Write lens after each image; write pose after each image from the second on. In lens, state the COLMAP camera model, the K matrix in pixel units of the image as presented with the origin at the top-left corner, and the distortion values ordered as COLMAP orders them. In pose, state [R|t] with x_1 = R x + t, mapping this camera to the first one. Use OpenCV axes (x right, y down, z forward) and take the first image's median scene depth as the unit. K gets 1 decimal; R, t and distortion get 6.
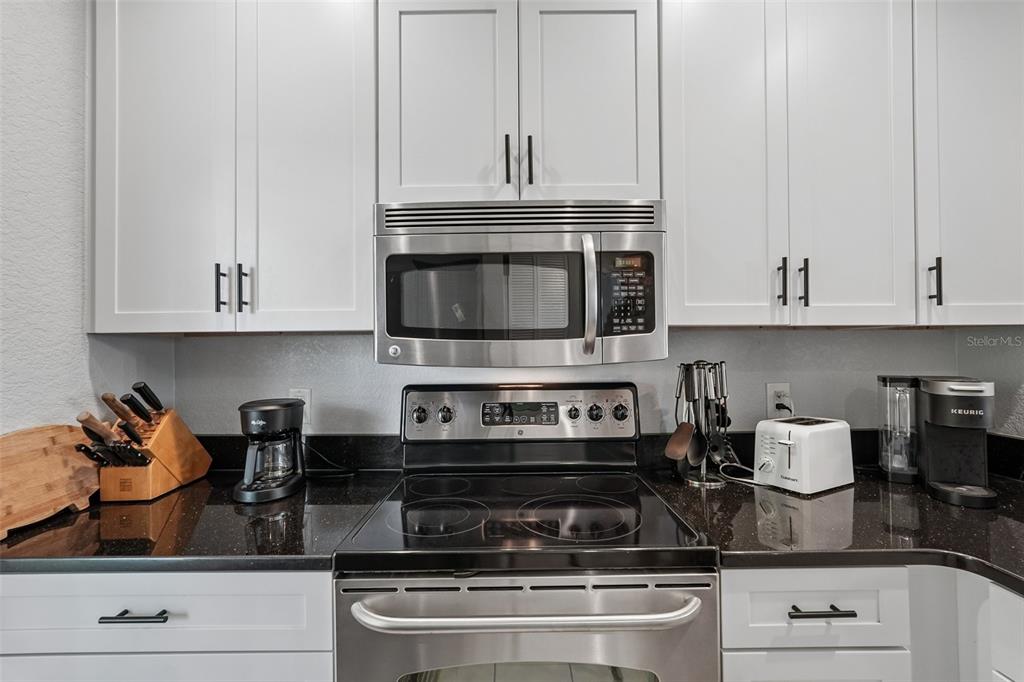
lens RADIAL K [[451.4, 0, 513.6], [0, 451.4, 344.4], [0, 0, 1]] dist [-0.016970, 0.008022]
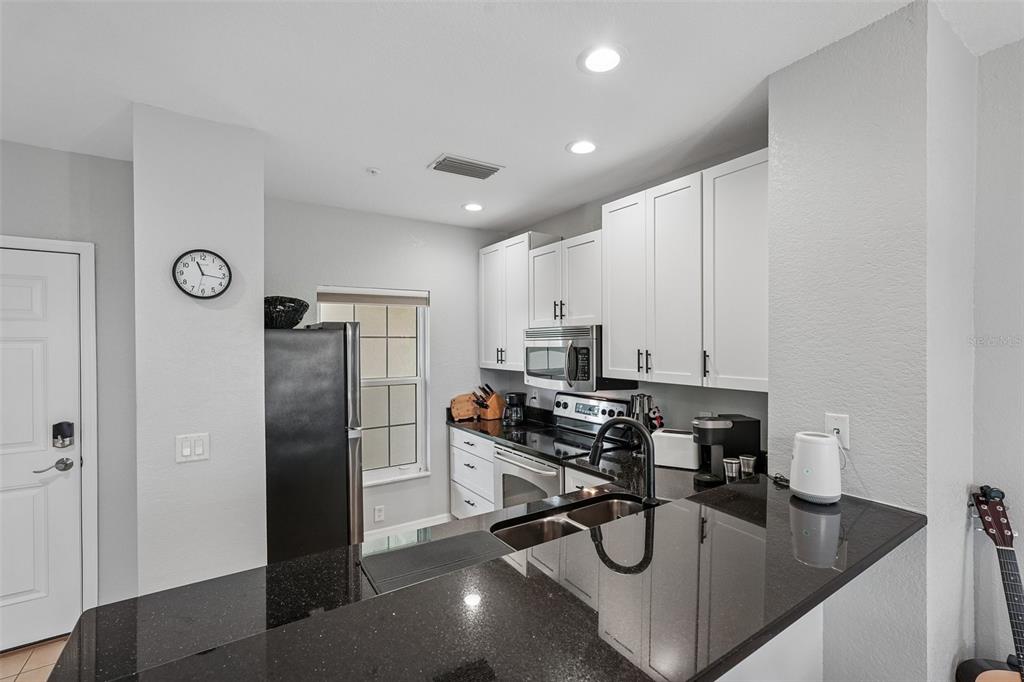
lens RADIAL K [[451.4, 0, 513.6], [0, 451.4, 344.4], [0, 0, 1]] dist [-0.016970, 0.008022]
pose [[0.554288, 0.009097, -0.832275, 2.029984], [0.008744, 0.999821, 0.016751, -0.254465], [0.832279, -0.016563, 0.554109, -0.662247]]
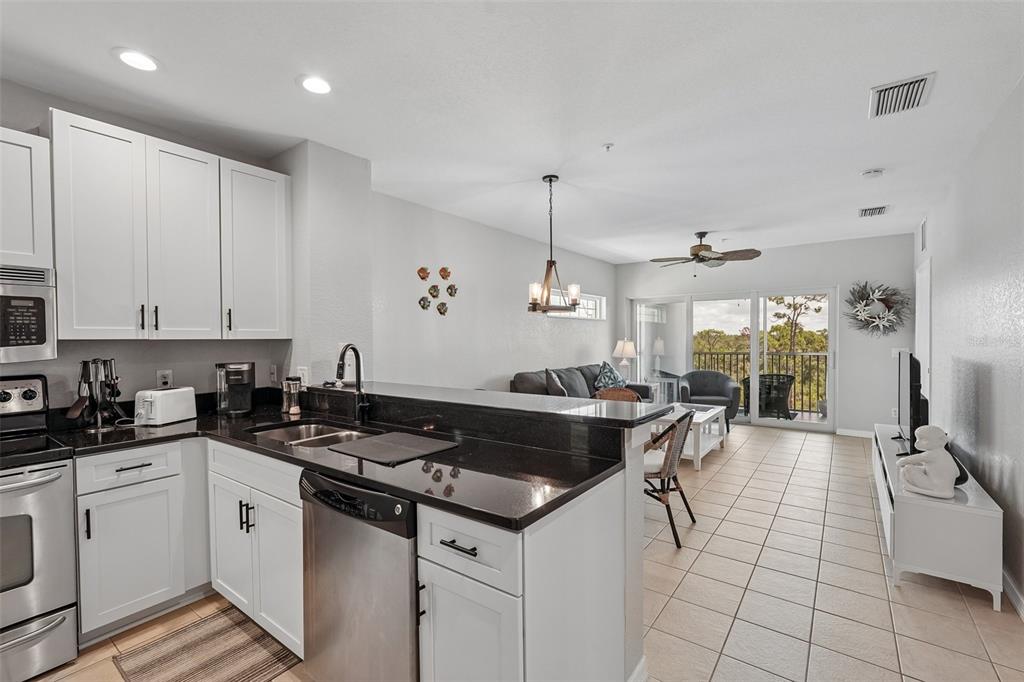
lens RADIAL K [[451.4, 0, 513.6], [0, 451.4, 344.4], [0, 0, 1]] dist [-0.016970, 0.008022]
pose [[0.597365, -0.009866, 0.801909, 0.005767], [-0.003050, 0.999889, 0.014574, -0.054631], [-0.801964, -0.011152, 0.597268, -1.441422]]
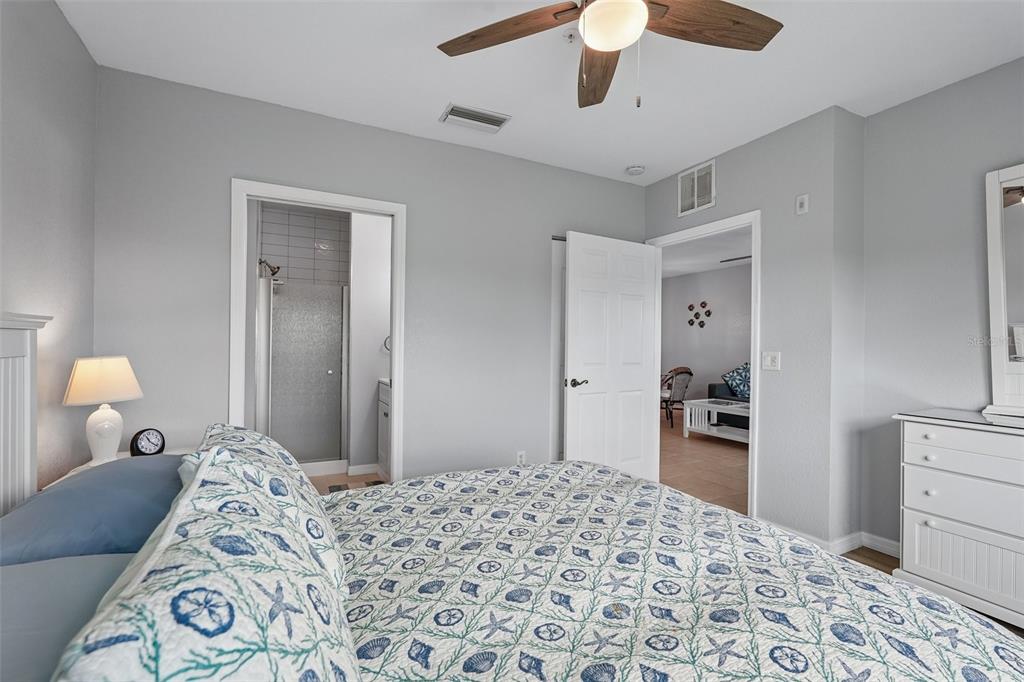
lens RADIAL K [[450.4, 0, 512.4], [0, 450.4, 344.6], [0, 0, 1]] dist [-0.008619, 0.001383]
pose [[0.453107, 0.011480, -0.891382, 7.602288], [-0.001245, 0.999924, 0.012245, -0.060870], [0.891455, -0.004438, 0.453087, -4.504194]]
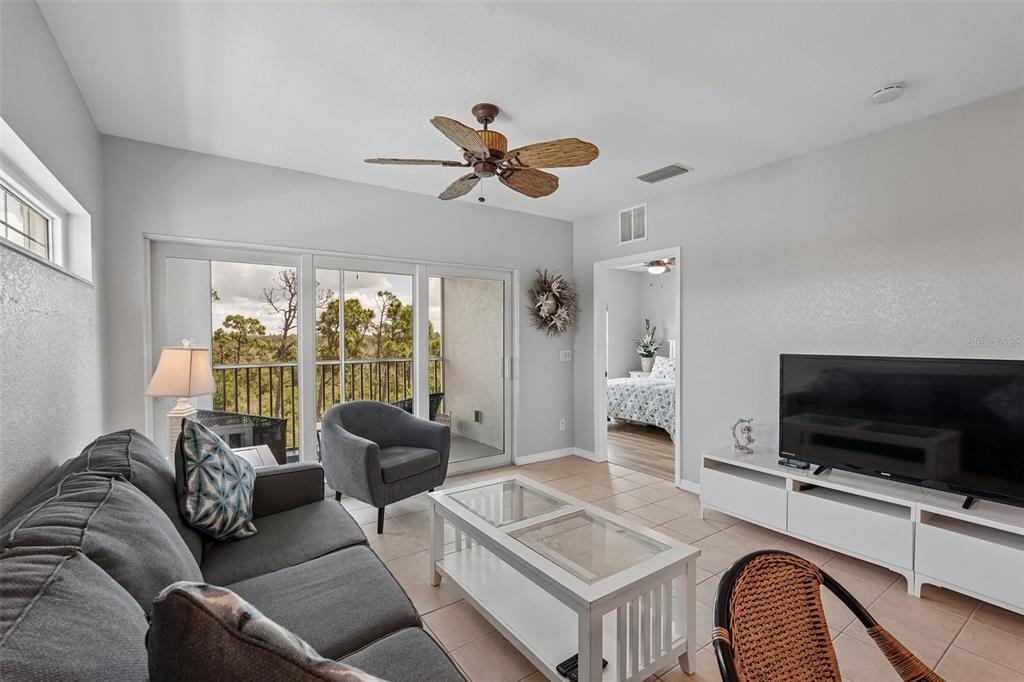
lens RADIAL K [[450.4, 0, 512.4], [0, 450.4, 344.6], [0, 0, 1]] dist [-0.008619, 0.001383]
pose [[-0.569408, -0.006838, 0.822026, 3.067601], [0.001423, 0.999956, 0.009303, -0.053008], [-0.822054, 0.006467, -0.569373, 0.902102]]
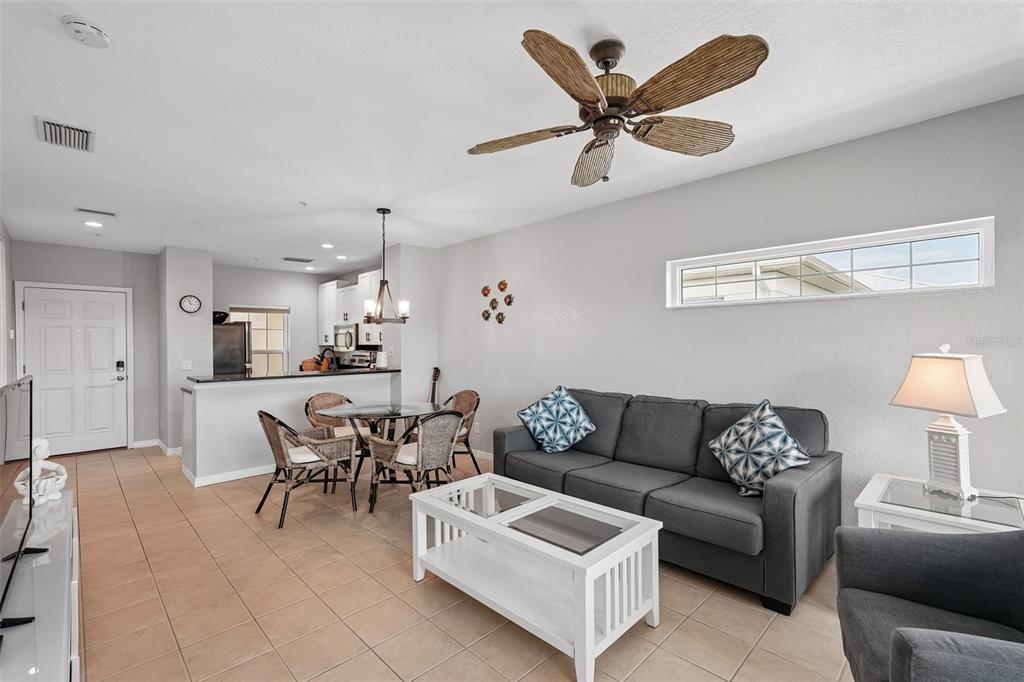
lens RADIAL K [[451.4, 0, 513.6], [0, 451.4, 344.4], [0, 0, 1]] dist [-0.016970, 0.008022]
pose [[0.702185, 0.003343, -0.711986, 5.819786], [0.008472, 0.999879, 0.013050, -0.102476], [0.711944, -0.015196, 0.702072, -1.611212]]
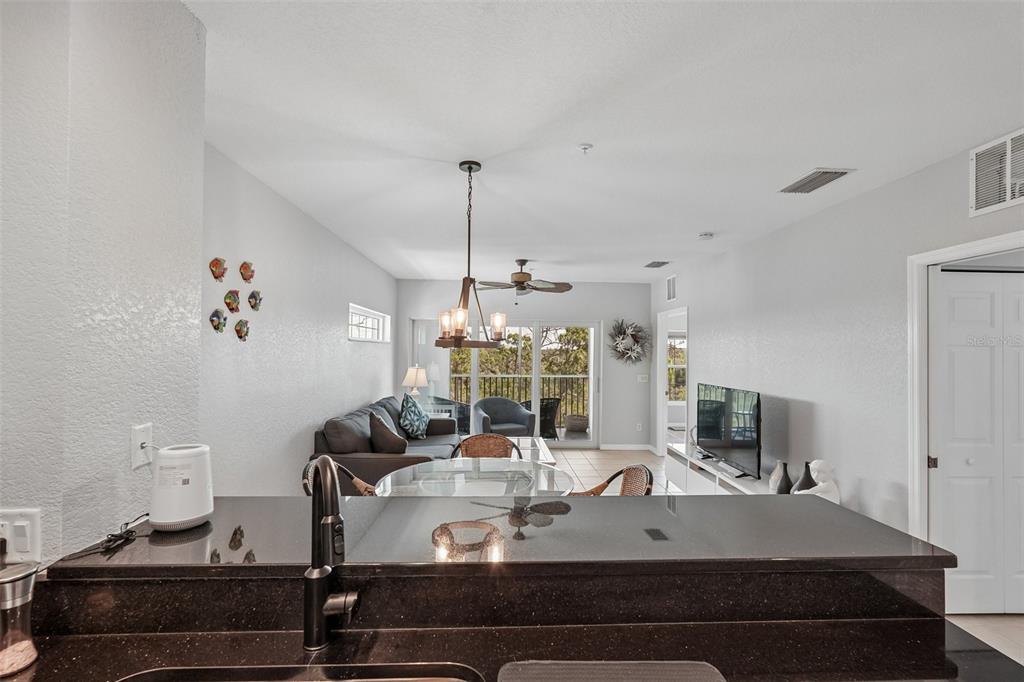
lens RADIAL K [[451.4, 0, 513.6], [0, 451.4, 344.4], [0, 0, 1]] dist [-0.016970, 0.008022]
pose [[-0.036099, 0.019034, 0.999167, 0.383750], [-0.018742, 0.999630, -0.019720, -0.207065], [-0.999172, -0.019438, -0.035729, 0.018278]]
